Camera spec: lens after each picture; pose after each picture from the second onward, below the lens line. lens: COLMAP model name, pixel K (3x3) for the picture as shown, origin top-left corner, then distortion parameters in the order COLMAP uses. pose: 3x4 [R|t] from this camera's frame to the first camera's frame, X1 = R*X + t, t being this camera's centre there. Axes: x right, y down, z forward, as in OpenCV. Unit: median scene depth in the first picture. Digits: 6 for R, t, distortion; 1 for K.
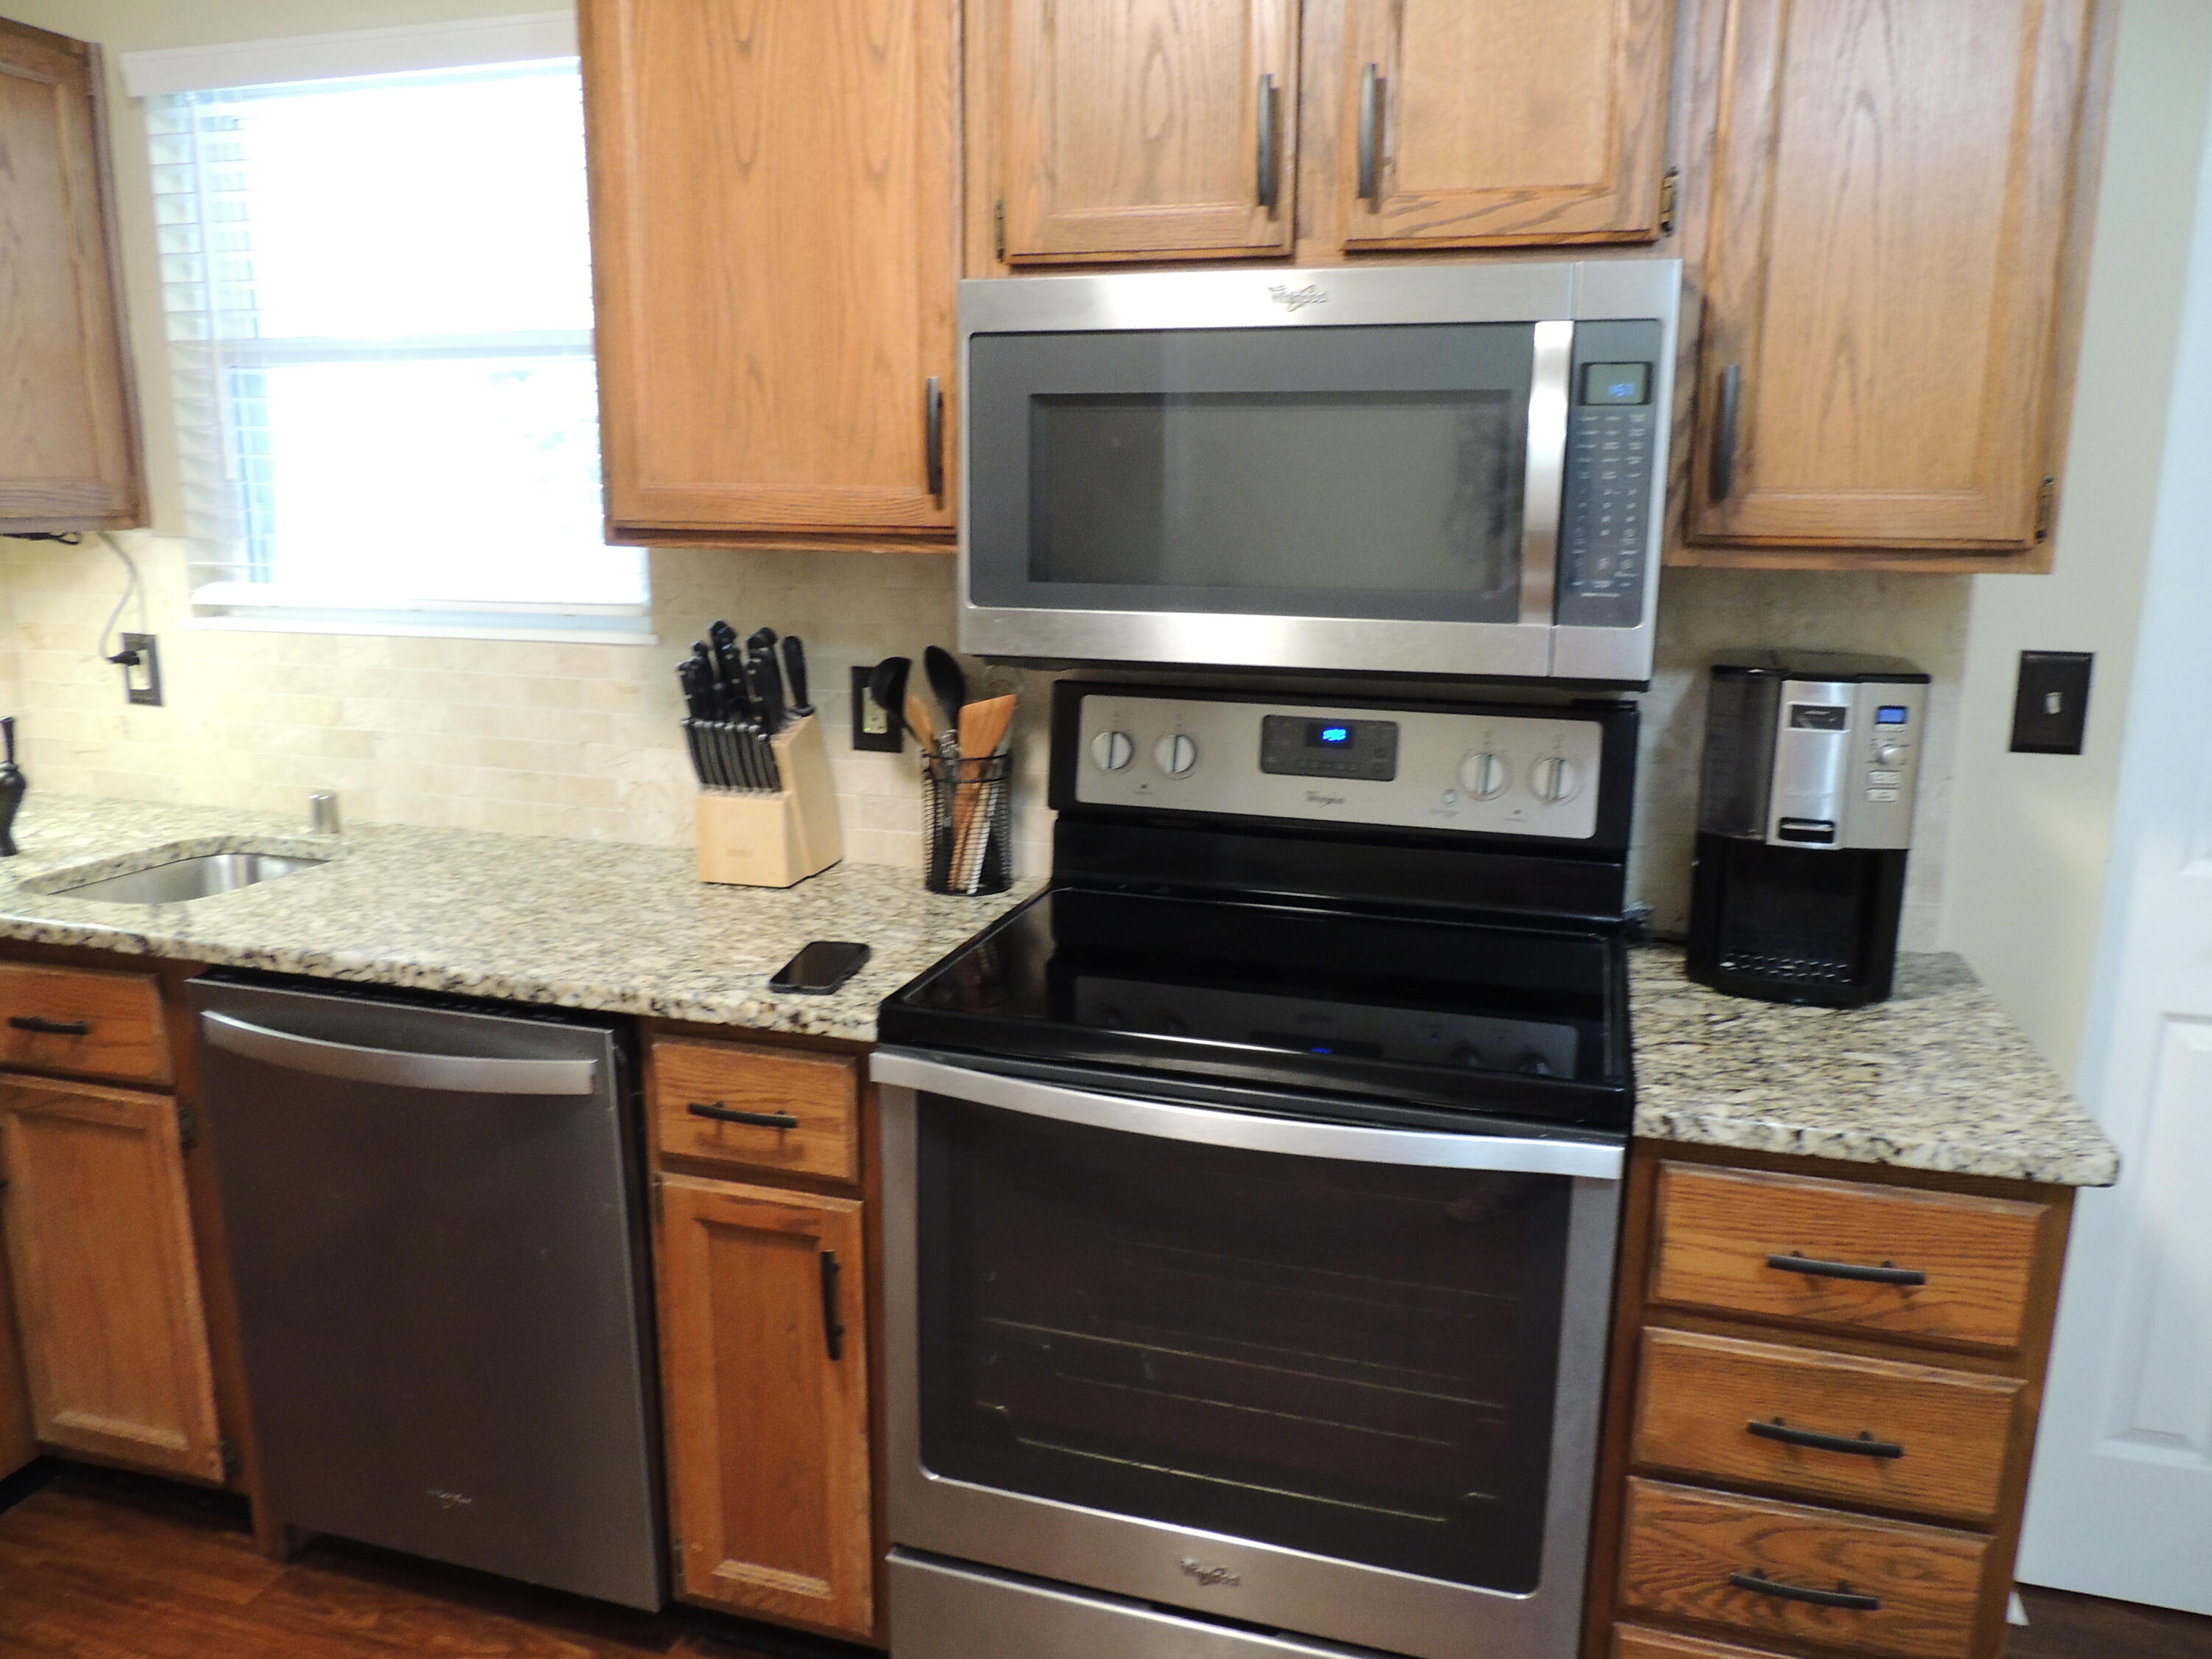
lens RADIAL K [[1566.8, 0, 1110.5], [0, 1566.8, 829.4], [0, 0, 1]] dist [-0.025144, 0.001370]
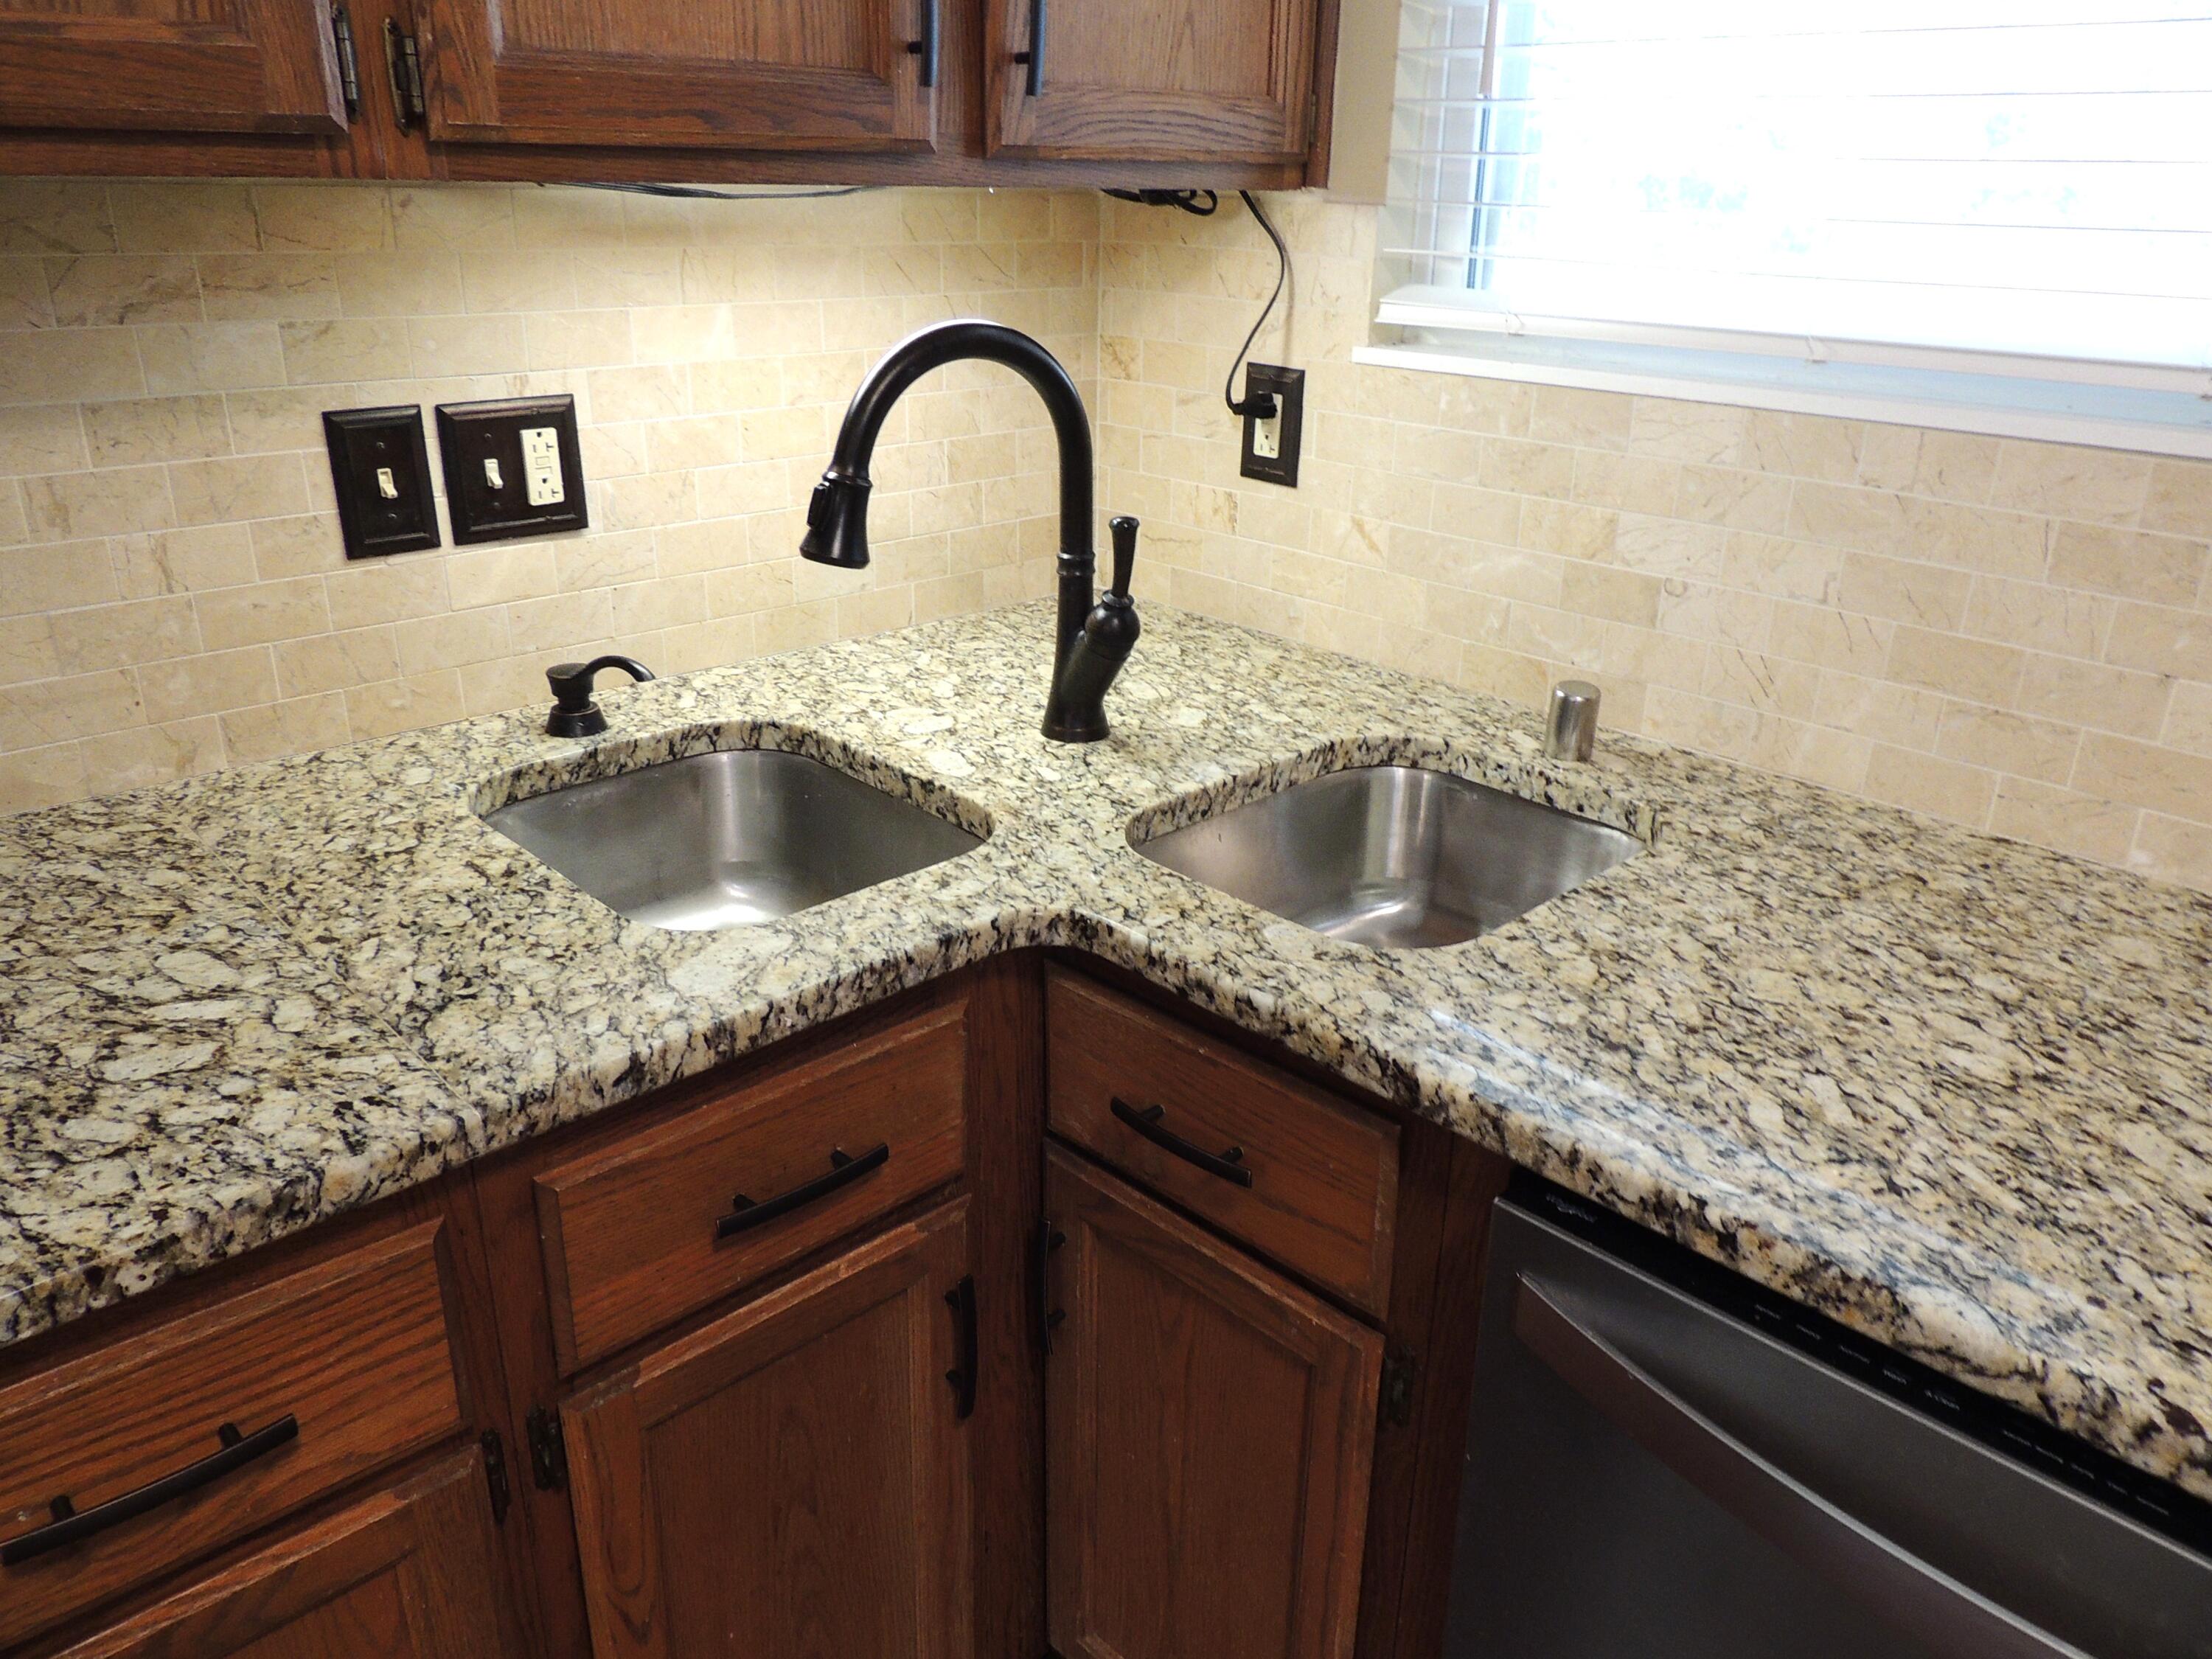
lens RADIAL K [[1566.8, 0, 1102.8], [0, 1566.8, 833.5], [0, 0, 1]] dist [-0.025144, 0.001370]
pose [[0.865600, 0.192738, -0.462157, -0.385210], [-0.106187, 0.972617, 0.206736, -0.070719], [0.489348, -0.129875, 0.862364, 0.427309]]
